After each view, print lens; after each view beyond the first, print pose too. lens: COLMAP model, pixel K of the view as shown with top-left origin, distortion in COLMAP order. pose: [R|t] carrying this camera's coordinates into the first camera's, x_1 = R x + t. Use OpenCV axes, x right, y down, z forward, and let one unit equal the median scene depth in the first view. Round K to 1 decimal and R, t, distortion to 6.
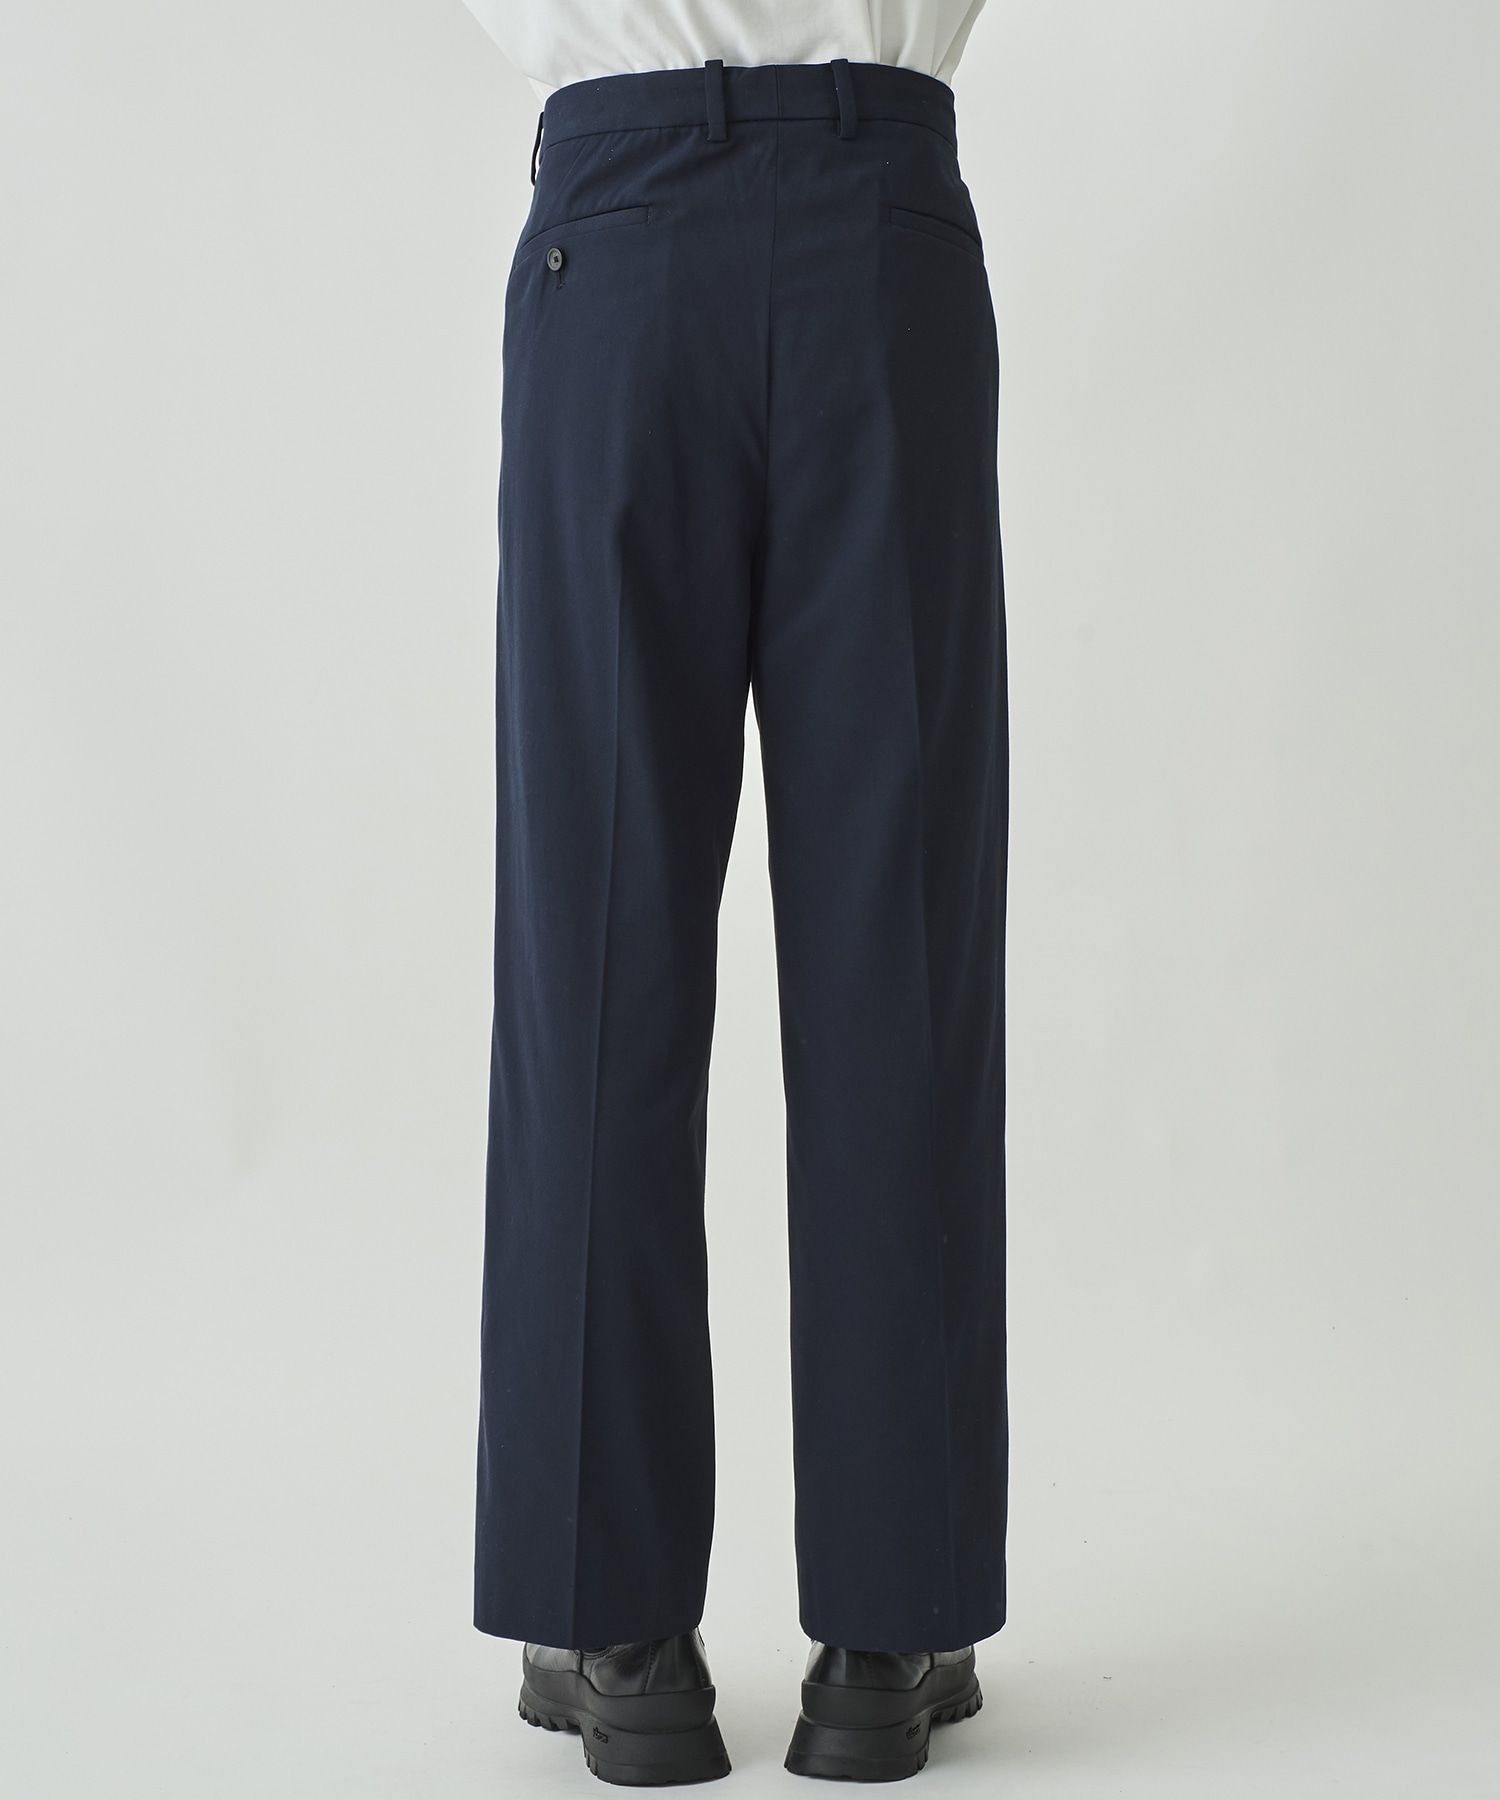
lens RADIAL K [[2971.9, 0, 744.9], [0, 2971.9, 900.3], [0, 0, 1]] dist [-0.024084, 0.000000]
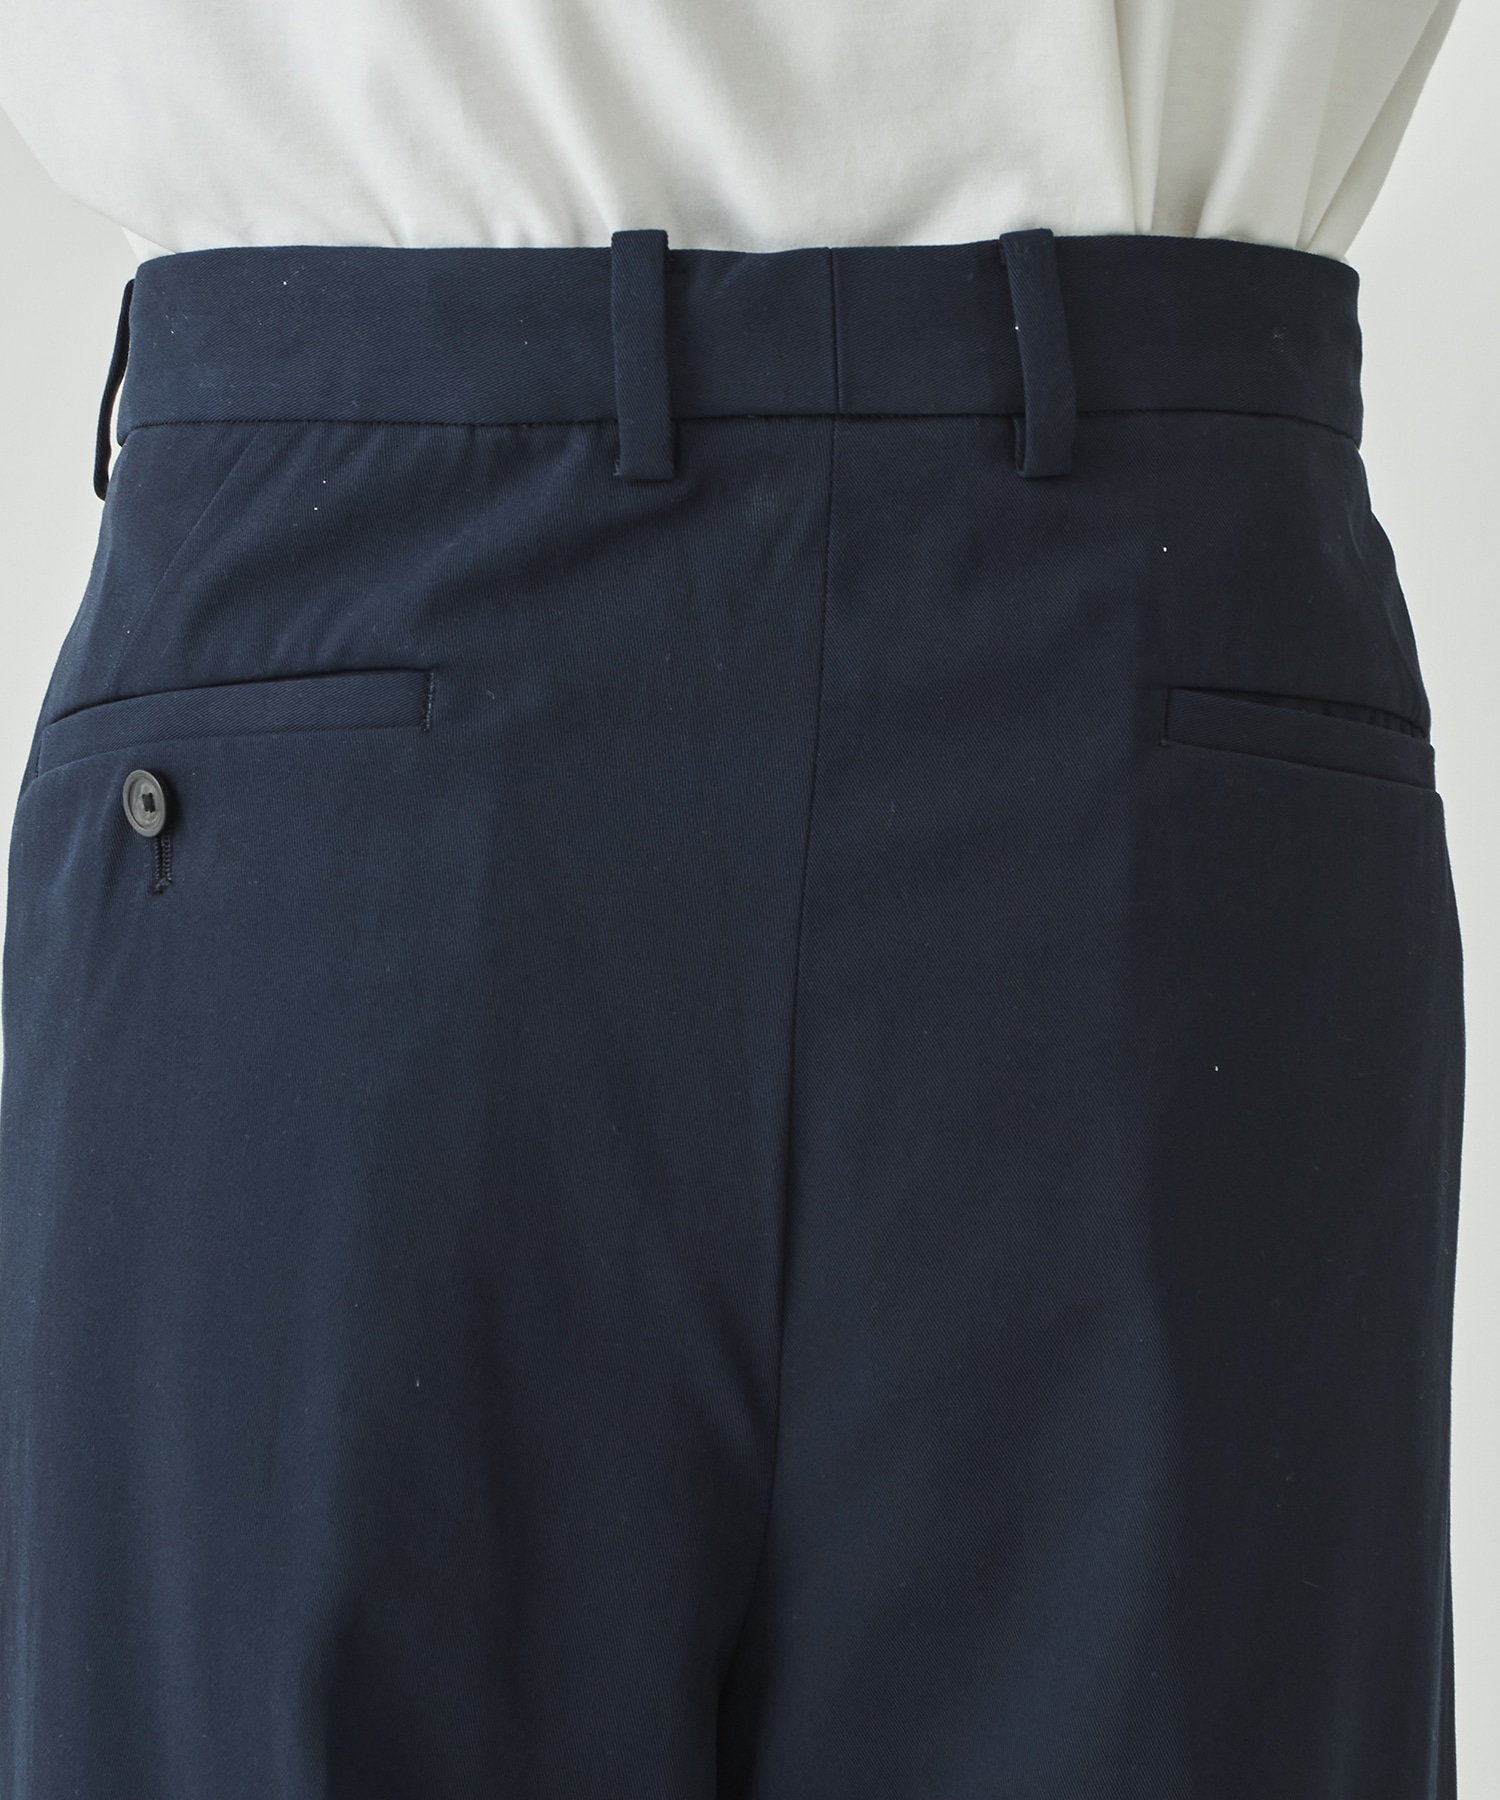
lens RADIAL K [[5122.0, 0, 753.0], [0, 5122.0, 900.2], [0, 0, 1]] dist [-0.054717, 0.000000]
pose [[0.999716, 0.023341, 0.004903, 0.000893], [-0.023616, 0.997502, 0.066567, -0.246691], [-0.003337, -0.066664, 0.997770, 0.436264]]
